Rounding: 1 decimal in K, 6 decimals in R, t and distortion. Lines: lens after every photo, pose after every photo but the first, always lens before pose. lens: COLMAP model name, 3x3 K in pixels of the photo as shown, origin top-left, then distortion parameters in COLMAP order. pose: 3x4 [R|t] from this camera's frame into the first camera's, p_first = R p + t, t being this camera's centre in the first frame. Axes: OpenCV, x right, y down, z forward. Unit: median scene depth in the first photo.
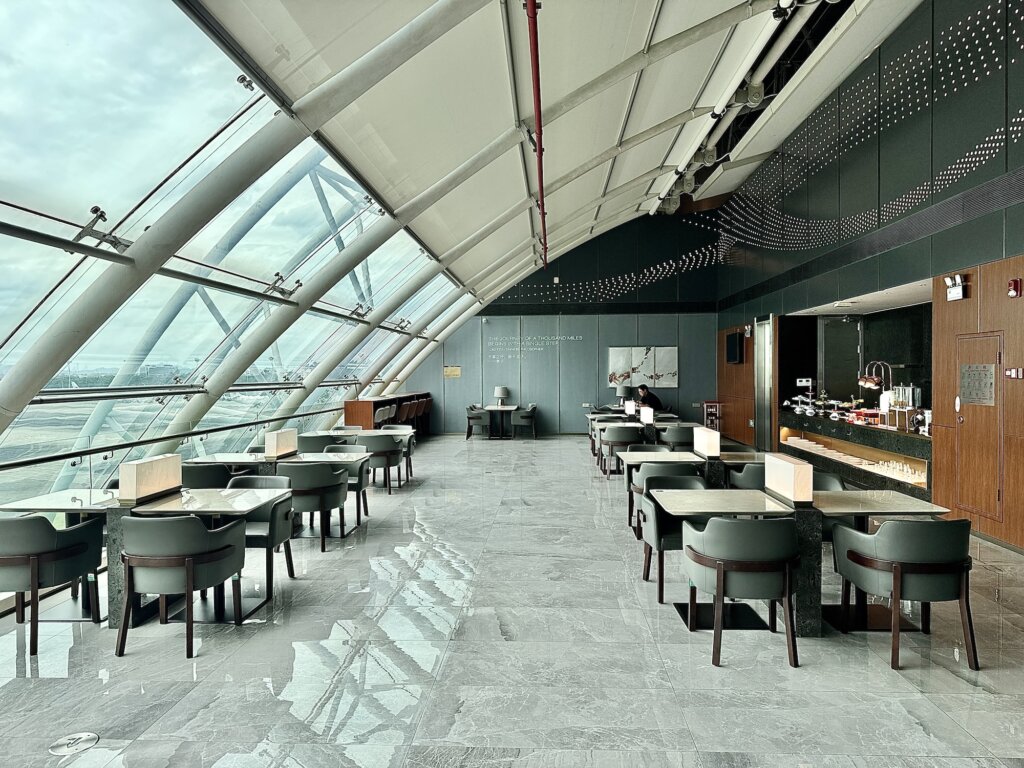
lens RADIAL K [[706.3, 0, 507.0], [0, 706.3, 386.3], [0, 0, 1]] dist [0.032942, -0.002684]
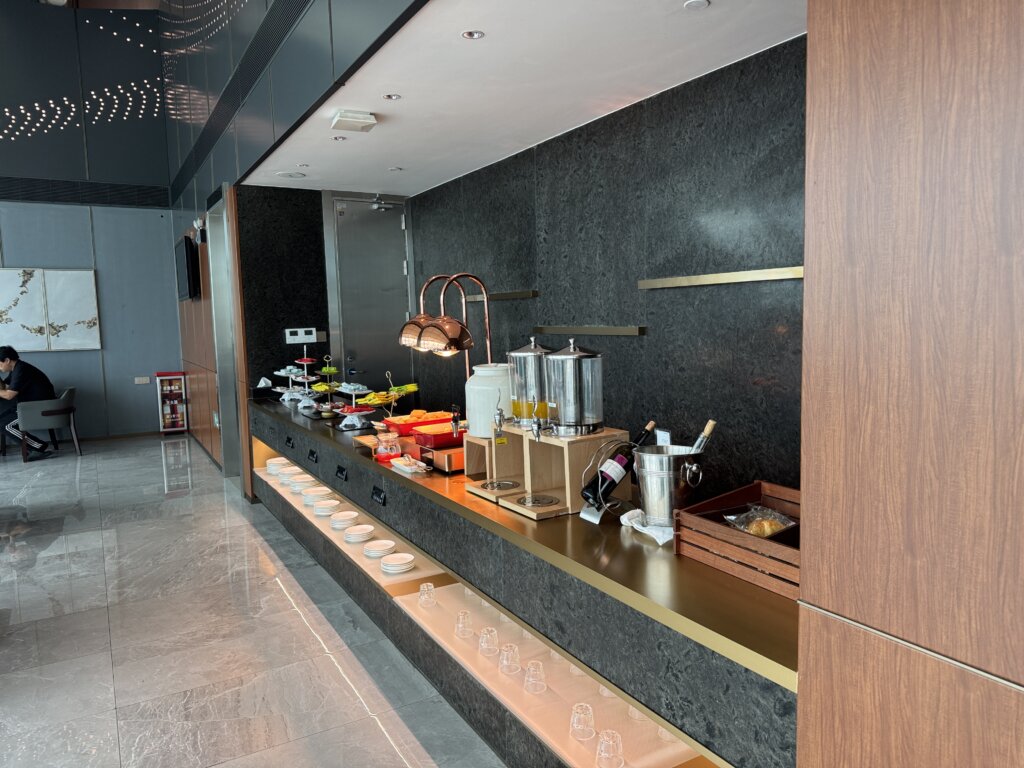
lens RADIAL K [[706.3, 0, 510.4], [0, 706.3, 385.5], [0, 0, 1]] dist [0.032942, -0.002684]
pose [[0.826850, -0.067386, 0.558372, 0.276477], [0.028469, 0.996538, 0.078108, -0.005659], [-0.561702, -0.048687, 0.825906, 0.551023]]
